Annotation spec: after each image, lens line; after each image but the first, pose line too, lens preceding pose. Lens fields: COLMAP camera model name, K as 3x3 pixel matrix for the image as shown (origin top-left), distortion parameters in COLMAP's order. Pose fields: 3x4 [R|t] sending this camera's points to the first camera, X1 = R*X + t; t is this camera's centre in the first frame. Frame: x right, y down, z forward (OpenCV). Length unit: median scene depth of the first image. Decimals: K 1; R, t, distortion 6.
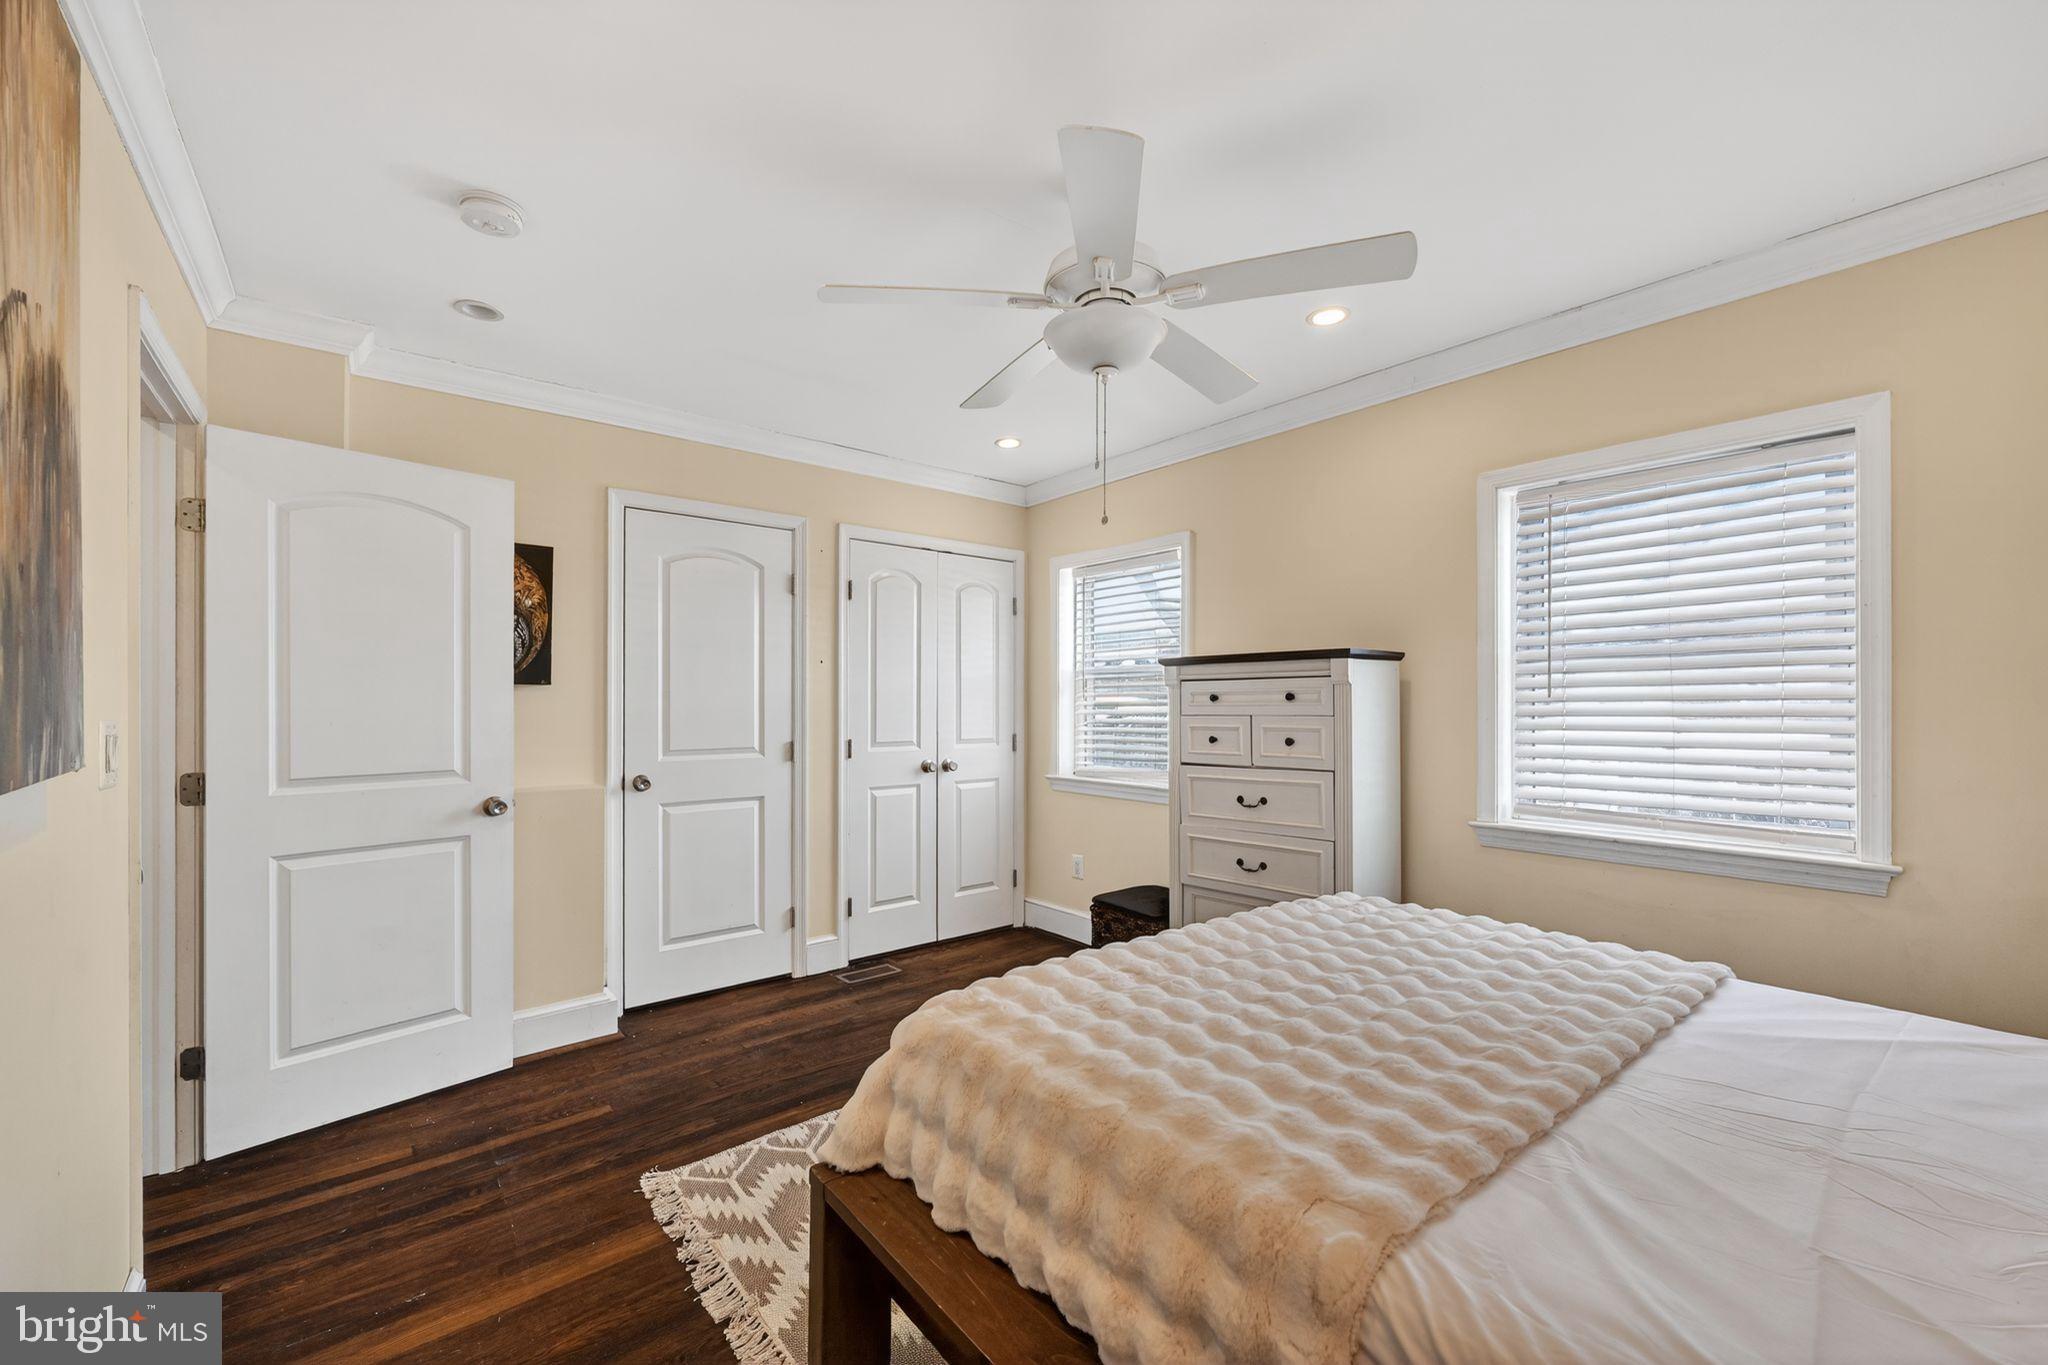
lens RADIAL K [[821.3, 0, 1030.6], [0, 821.3, 691.8], [0, 0, 1]] dist [-0.004837, 0.001299]
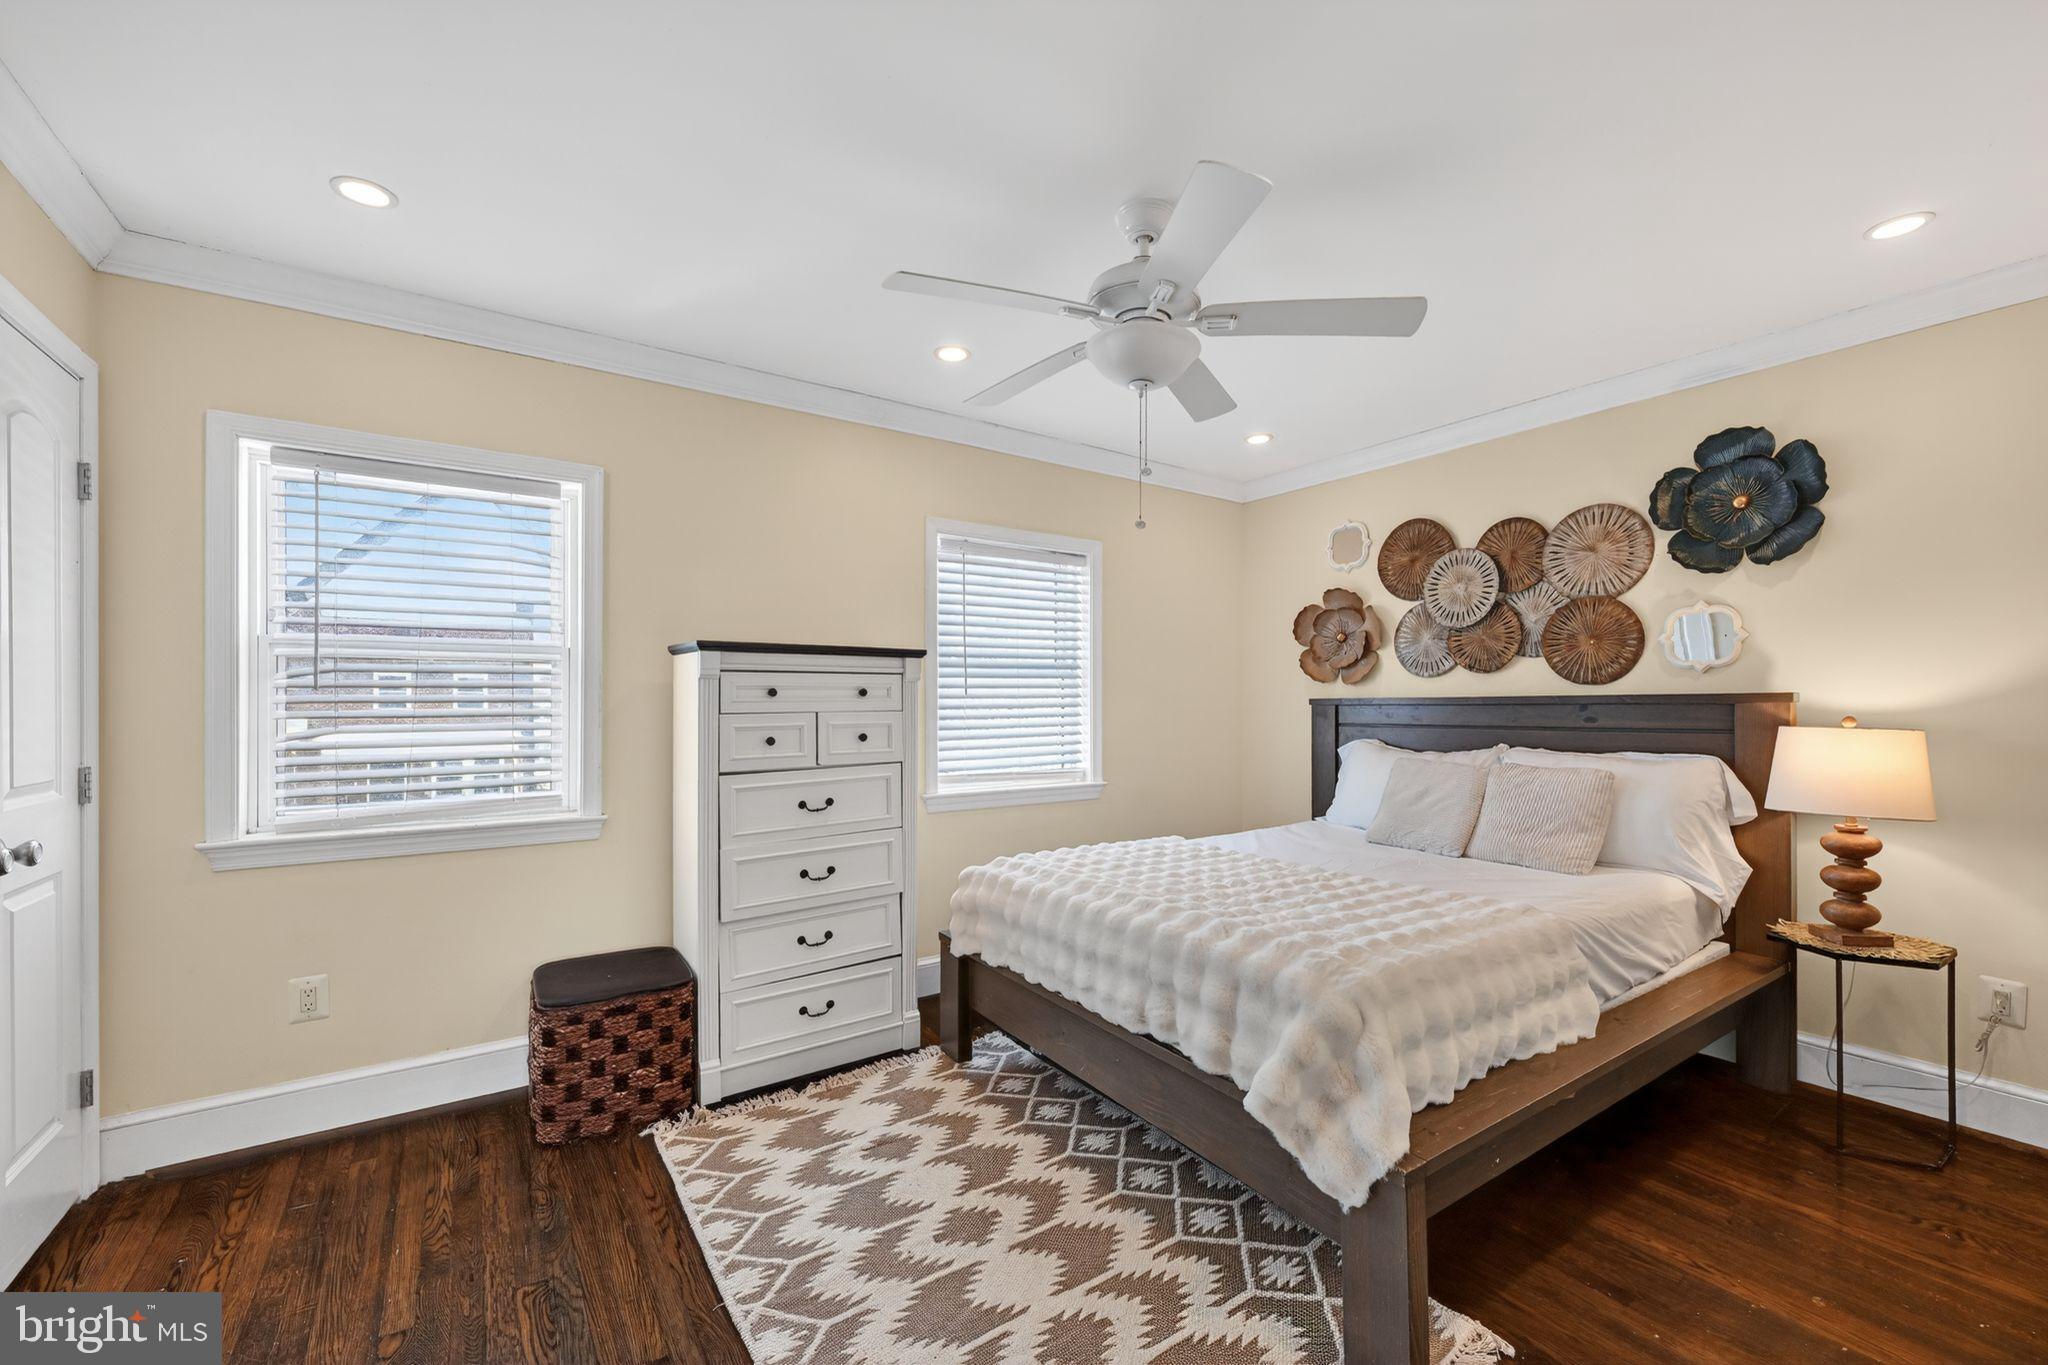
lens RADIAL K [[821.3, 0, 1024.2], [0, 821.3, 696.6], [0, 0, 1]] dist [-0.004837, 0.001299]
pose [[0.085873, 0.008228, 0.996272, -0.637097], [-0.012403, 0.999897, -0.007189, 0.015164], [-0.996229, -0.011739, 0.085966, 0.687111]]
